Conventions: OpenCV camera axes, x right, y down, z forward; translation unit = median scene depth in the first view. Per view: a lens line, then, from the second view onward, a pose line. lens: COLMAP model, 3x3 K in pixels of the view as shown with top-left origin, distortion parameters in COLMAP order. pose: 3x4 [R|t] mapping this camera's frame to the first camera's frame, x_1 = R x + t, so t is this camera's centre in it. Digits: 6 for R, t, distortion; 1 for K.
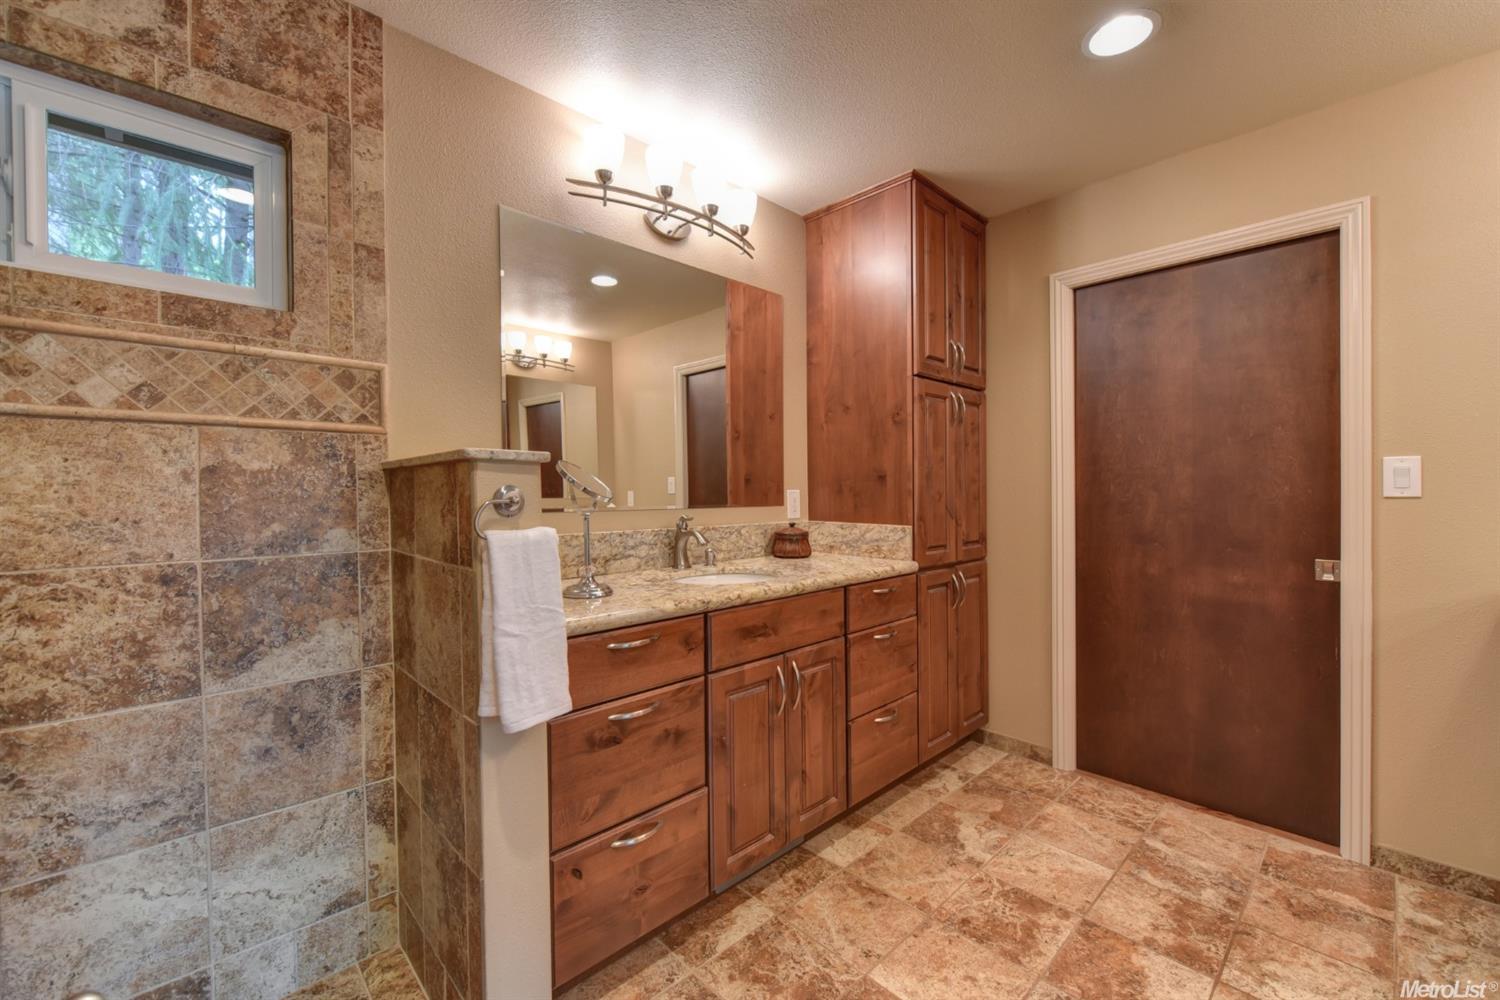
lens RADIAL K [[611.3, 0, 752.3], [0, 611.3, 503.0], [0, 0, 1]] dist [0.000295, -0.000778]
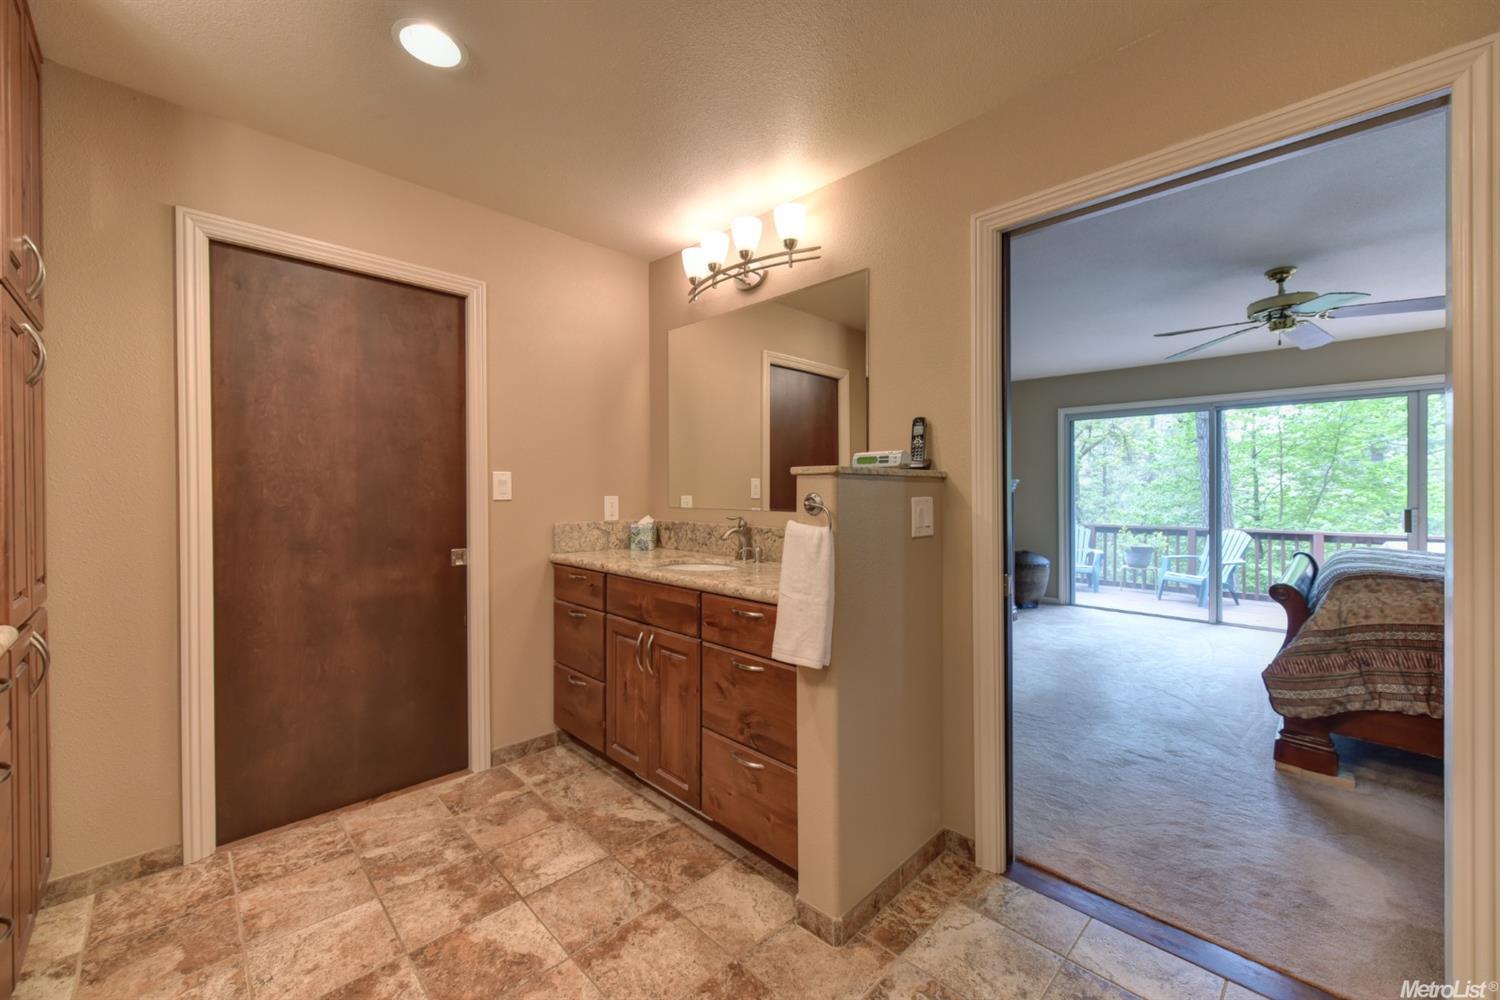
lens RADIAL K [[586.0, 0, 751.7], [0, 586.0, 491.6], [0, 0, 1]] dist [0.002752, -0.000755]
pose [[-0.012928, 0.006764, 0.999894, -0.304092], [0.017377, 0.999828, -0.006539, -0.009338], [-0.999765, 0.017290, -0.013044, 0.396170]]
